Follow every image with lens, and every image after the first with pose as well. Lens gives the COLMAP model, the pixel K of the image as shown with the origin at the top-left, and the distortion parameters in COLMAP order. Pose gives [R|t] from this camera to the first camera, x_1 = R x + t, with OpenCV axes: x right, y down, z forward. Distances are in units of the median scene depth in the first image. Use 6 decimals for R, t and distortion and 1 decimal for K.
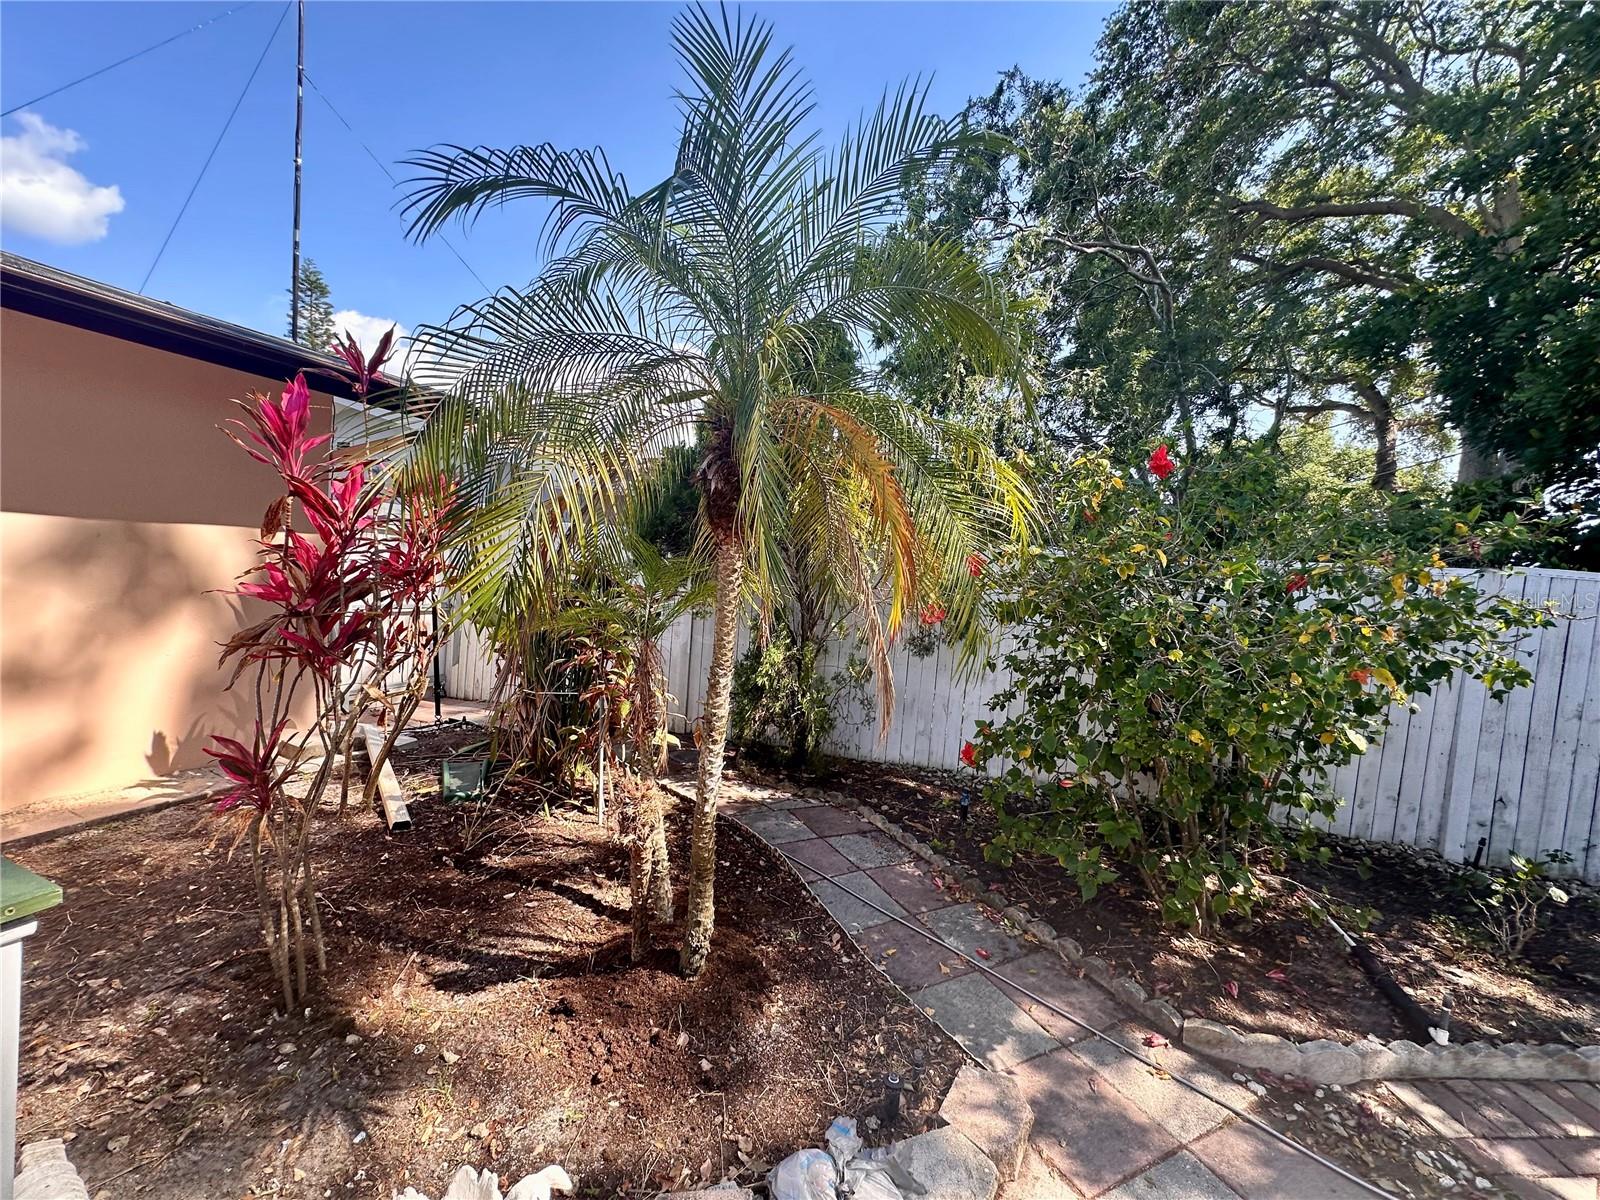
lens RADIAL K [[636.9, 0, 798.3], [0, 636.9, 598.0], [0, 0, 1]] dist [-0.003256, 0.000754]
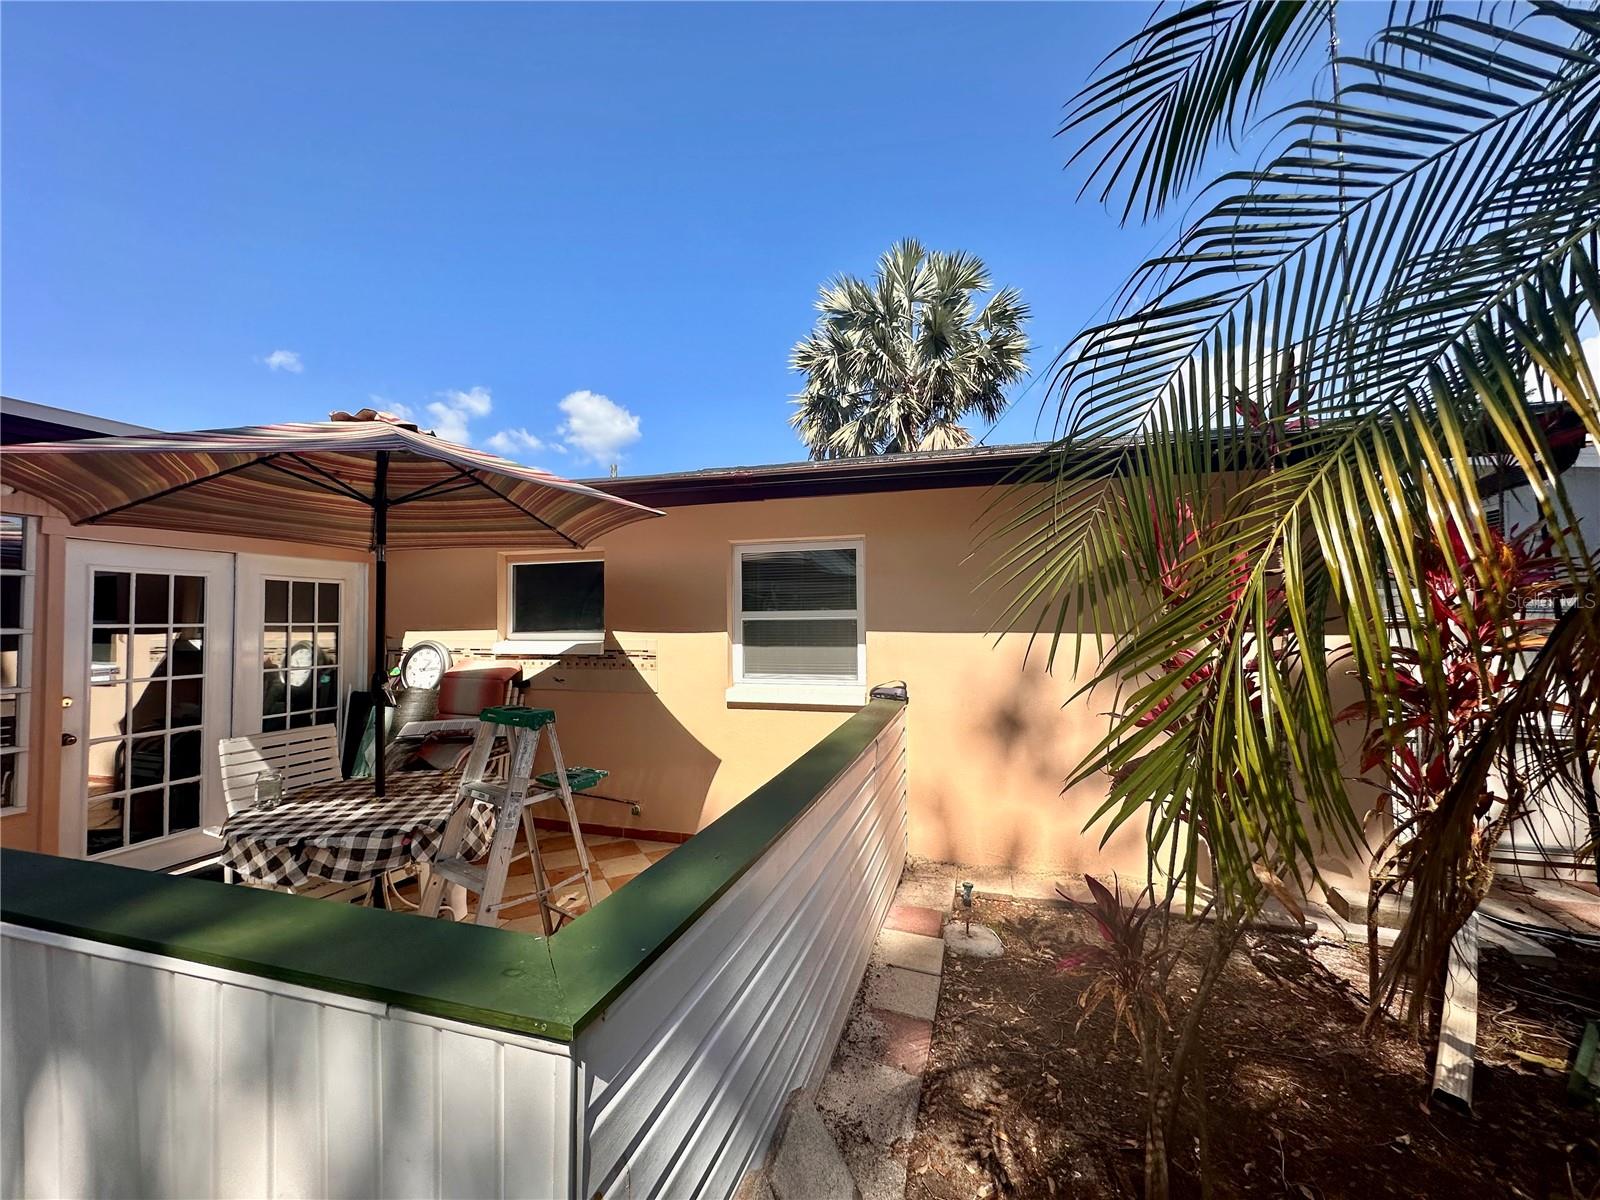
lens RADIAL K [[636.9, 0, 795.8], [0, 636.9, 595.5], [0, 0, 1]] dist [-0.003256, 0.000754]
pose [[0.081736, -0.111035, -0.990450, -0.005461], [-0.043589, 0.992426, -0.114854, -0.036599], [0.995700, 0.052561, 0.076277, 0.303011]]
